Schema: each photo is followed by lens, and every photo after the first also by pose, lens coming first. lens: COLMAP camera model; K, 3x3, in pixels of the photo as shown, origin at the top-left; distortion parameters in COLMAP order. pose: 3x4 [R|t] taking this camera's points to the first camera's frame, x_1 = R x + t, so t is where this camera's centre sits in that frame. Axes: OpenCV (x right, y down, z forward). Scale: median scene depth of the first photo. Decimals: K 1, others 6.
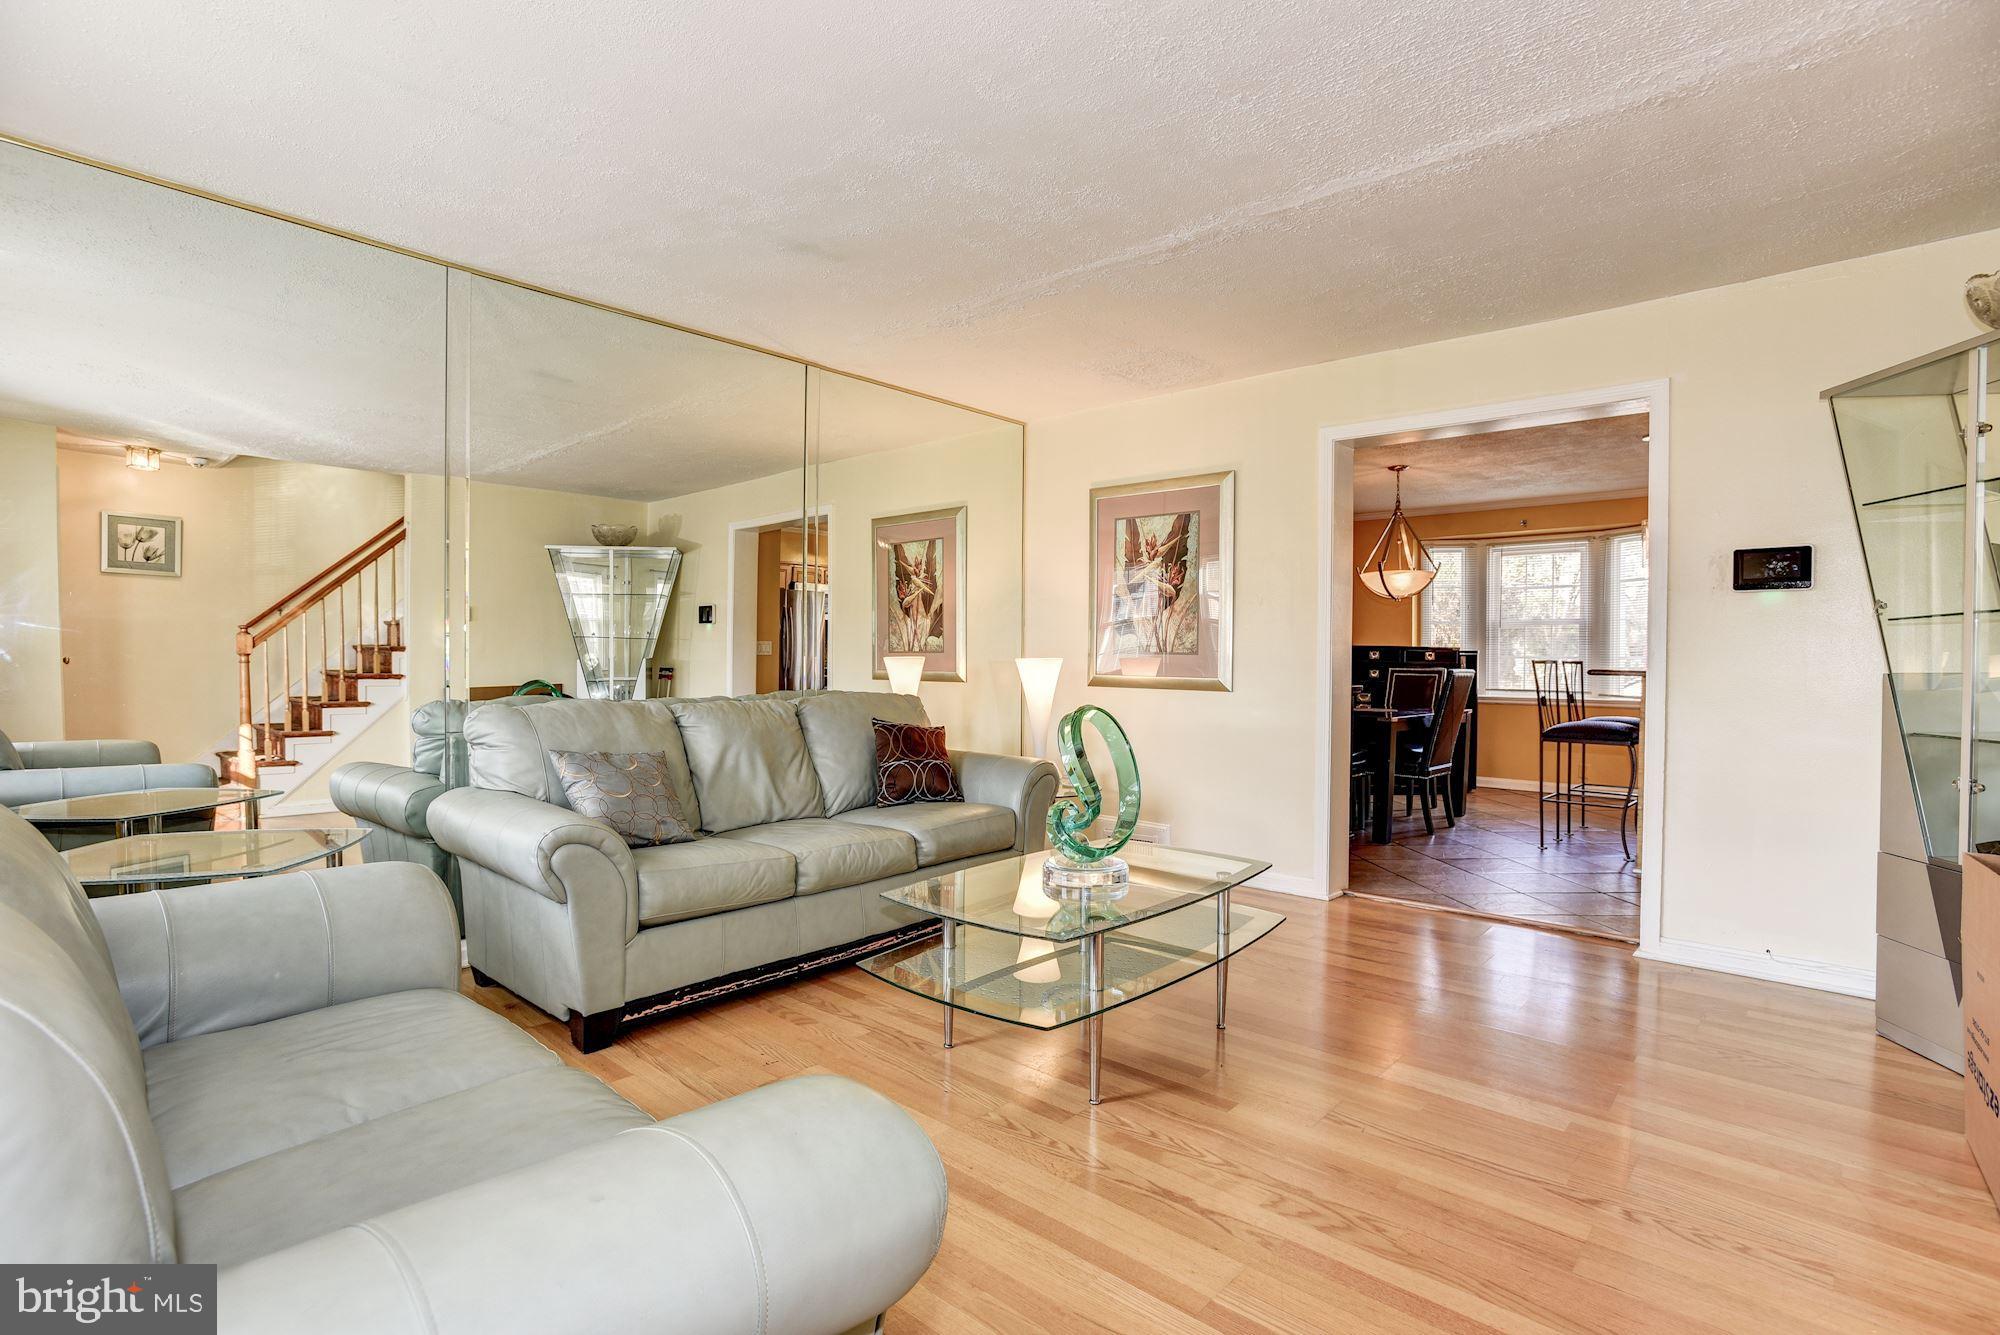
lens RADIAL K [[951.8, 0, 1009.5], [0, 951.8, 672.0], [0, 0, 1]] dist [-0.040444, 0.007545]
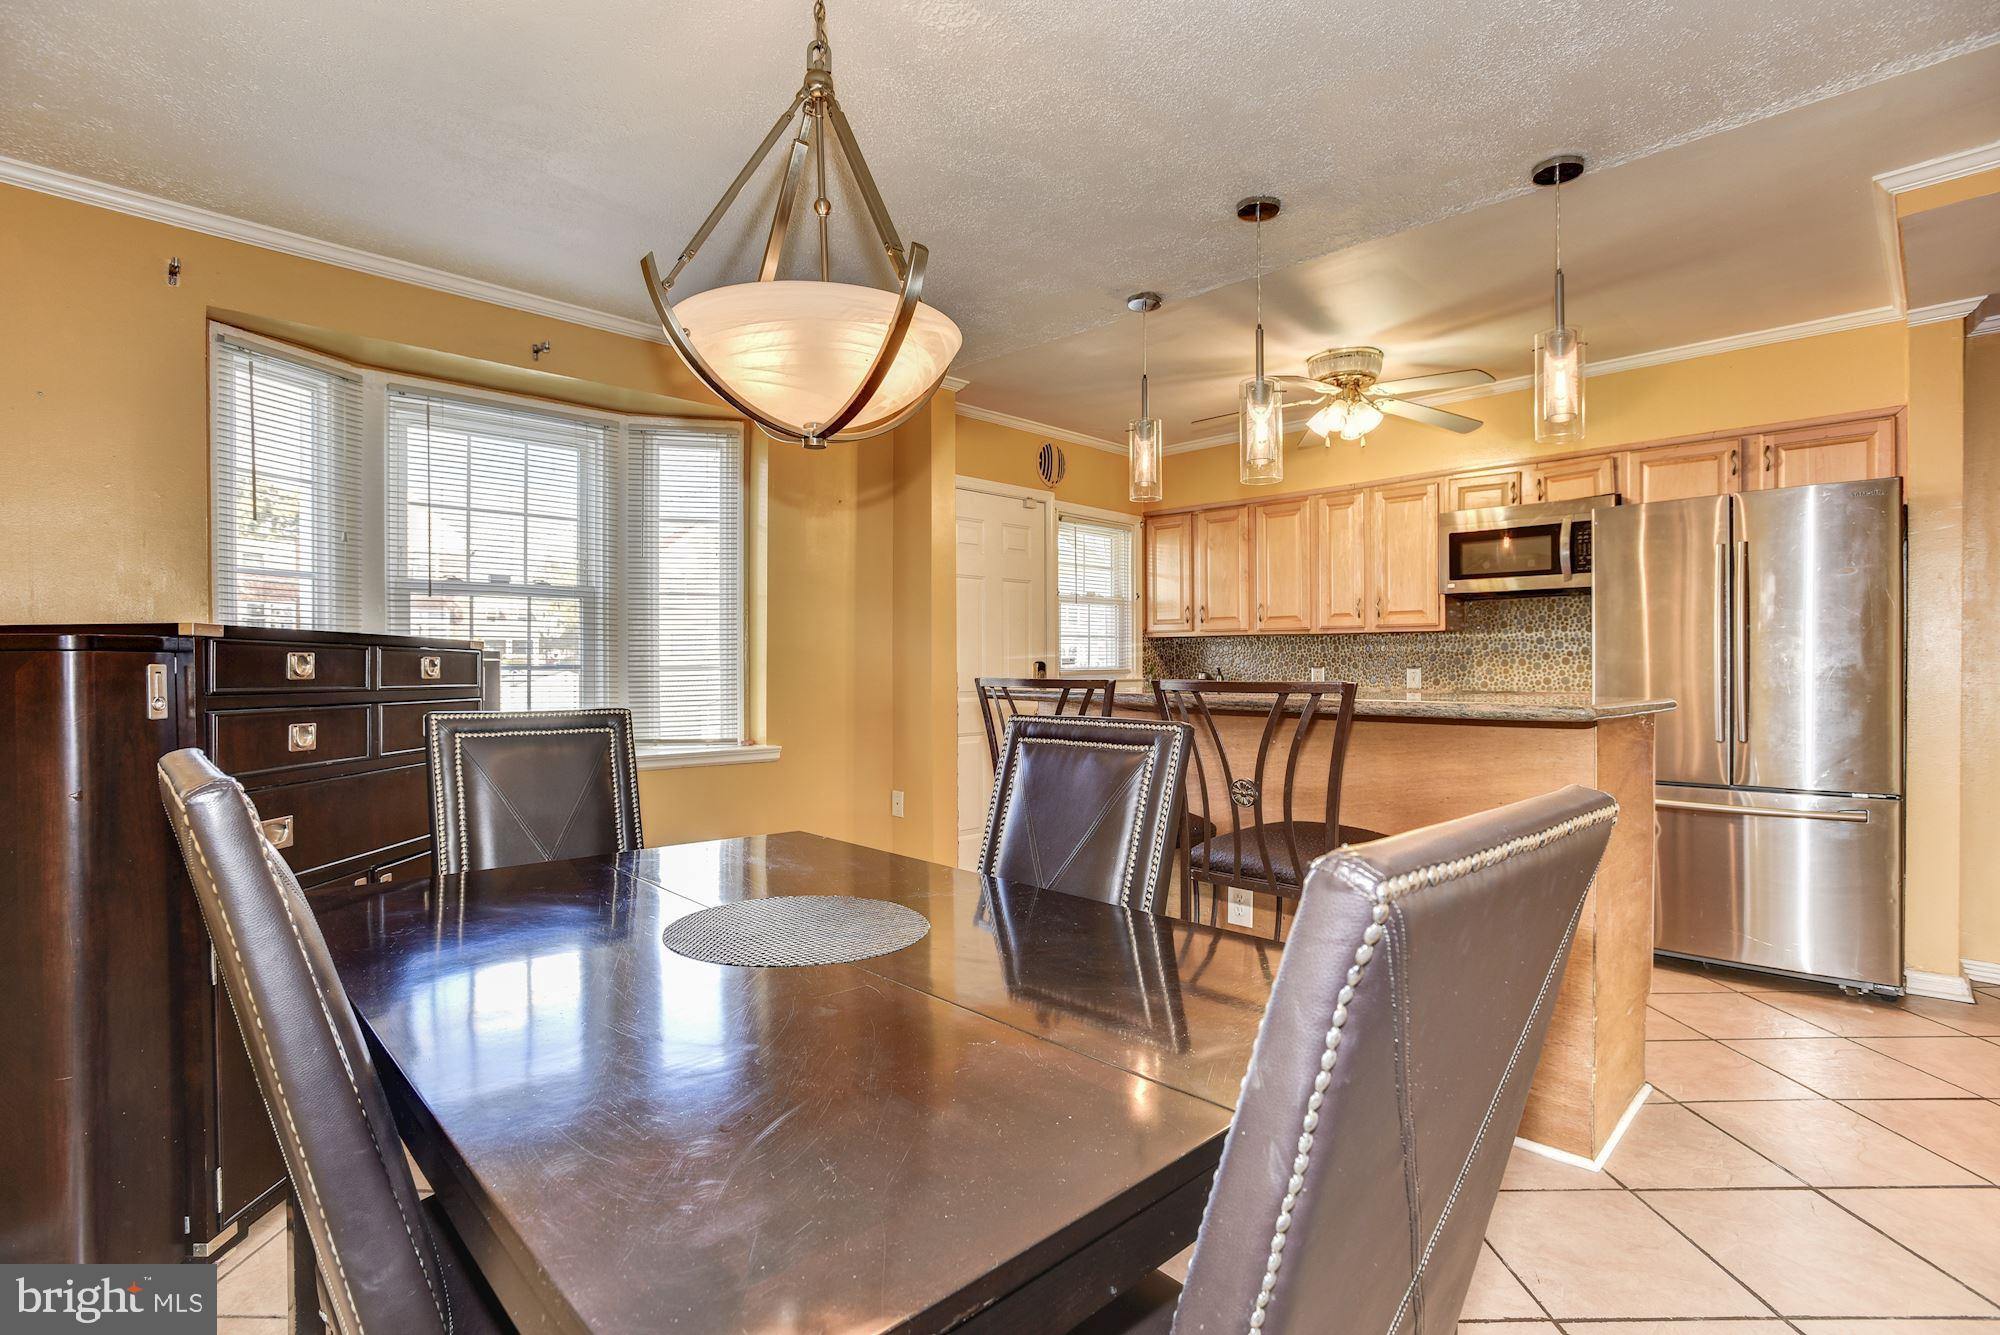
lens RADIAL K [[951.8, 0, 990.4], [0, 951.8, 668.7], [0, 0, 1]] dist [-0.040444, 0.007545]
pose [[0.079423, -0.010385, 0.996787, 0.143302], [0.016233, 0.999827, 0.009123, -0.015997], [-0.996709, 0.015456, 0.079578, 0.781052]]
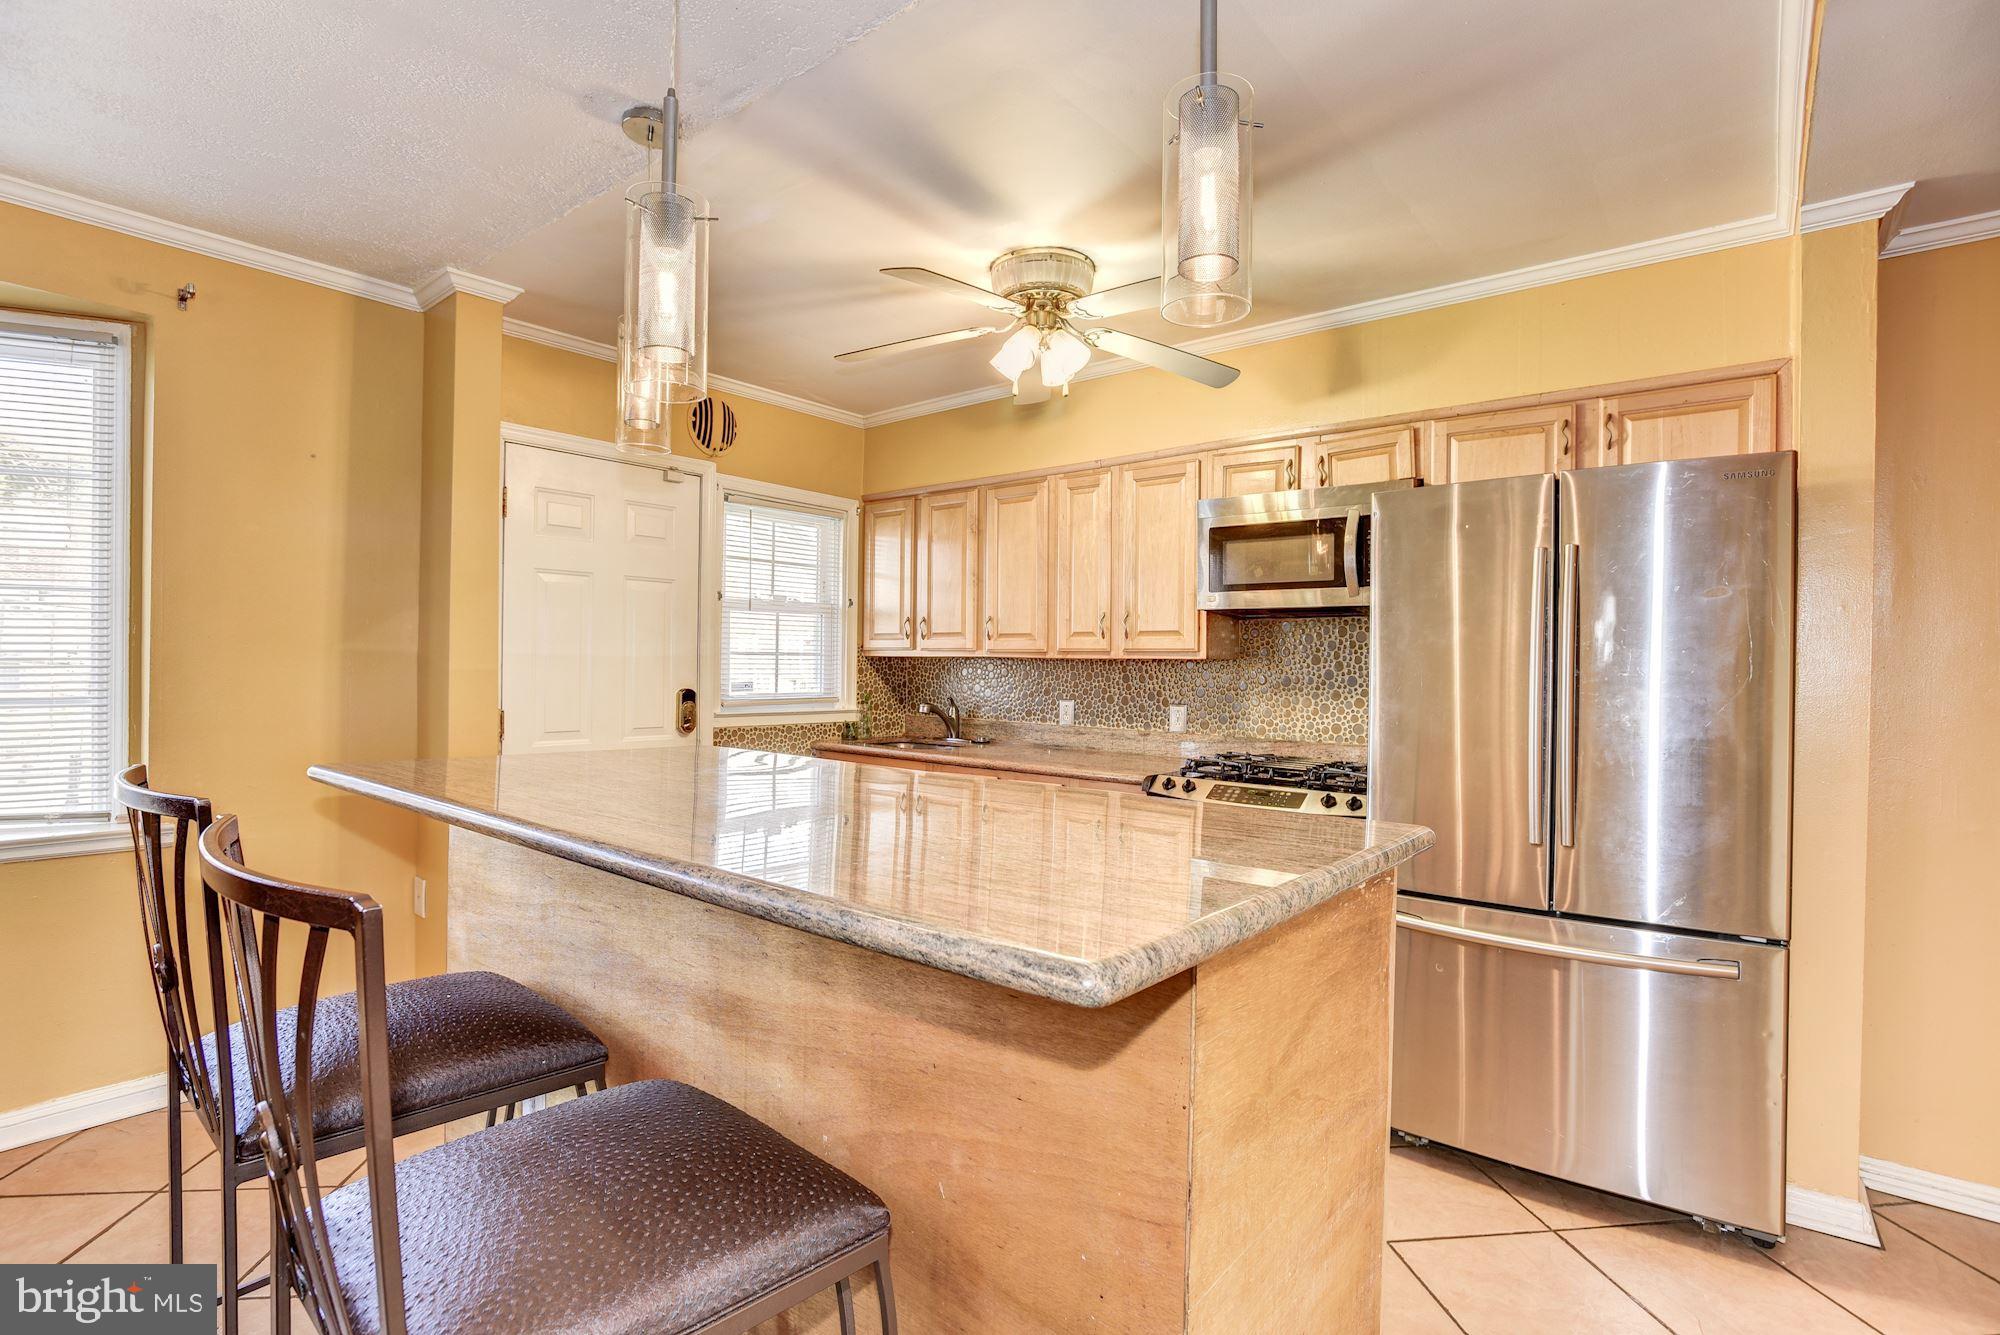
lens RADIAL K [[951.8, 0, 1014.2], [0, 951.8, 667.1], [0, 0, 1]] dist [-0.040444, 0.007545]
pose [[-0.044909, -0.008424, 0.998956, 0.318927], [0.001730, 0.999962, 0.008510, -0.030211], [-0.998990, 0.002111, -0.044893, 0.651695]]
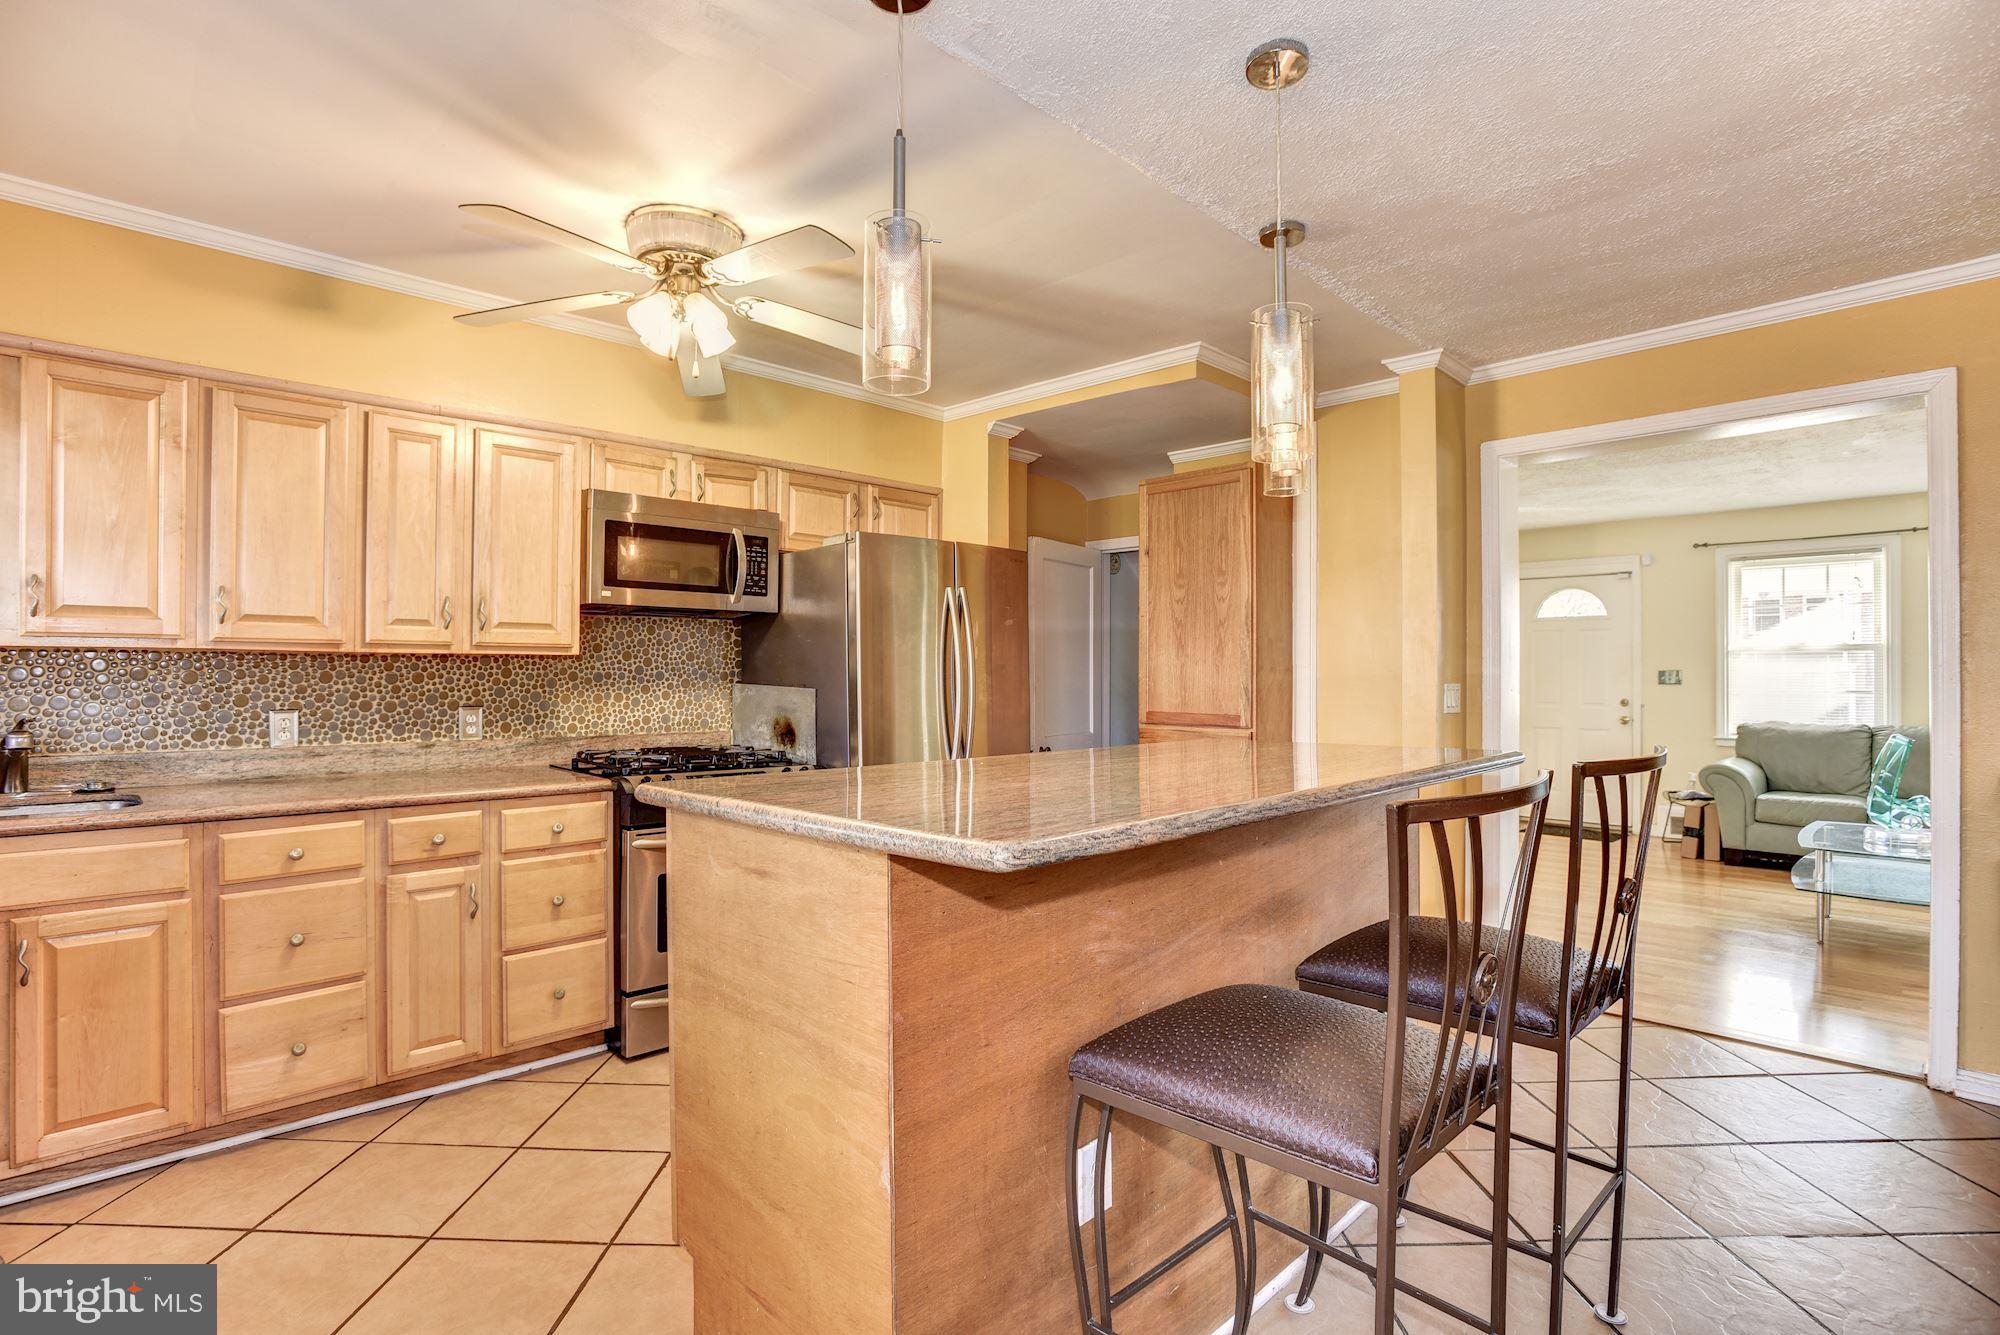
lens RADIAL K [[961.2, 0, 991.9], [0, 961.2, 667.0], [0, 0, 1]] dist [-0.040253, 0.009158]
pose [[-0.996762, -0.006298, 0.080164, 0.543423], [-0.005622, 0.999947, 0.008653, -0.029381], [-0.080214, 0.008174, -0.996744, 0.950462]]
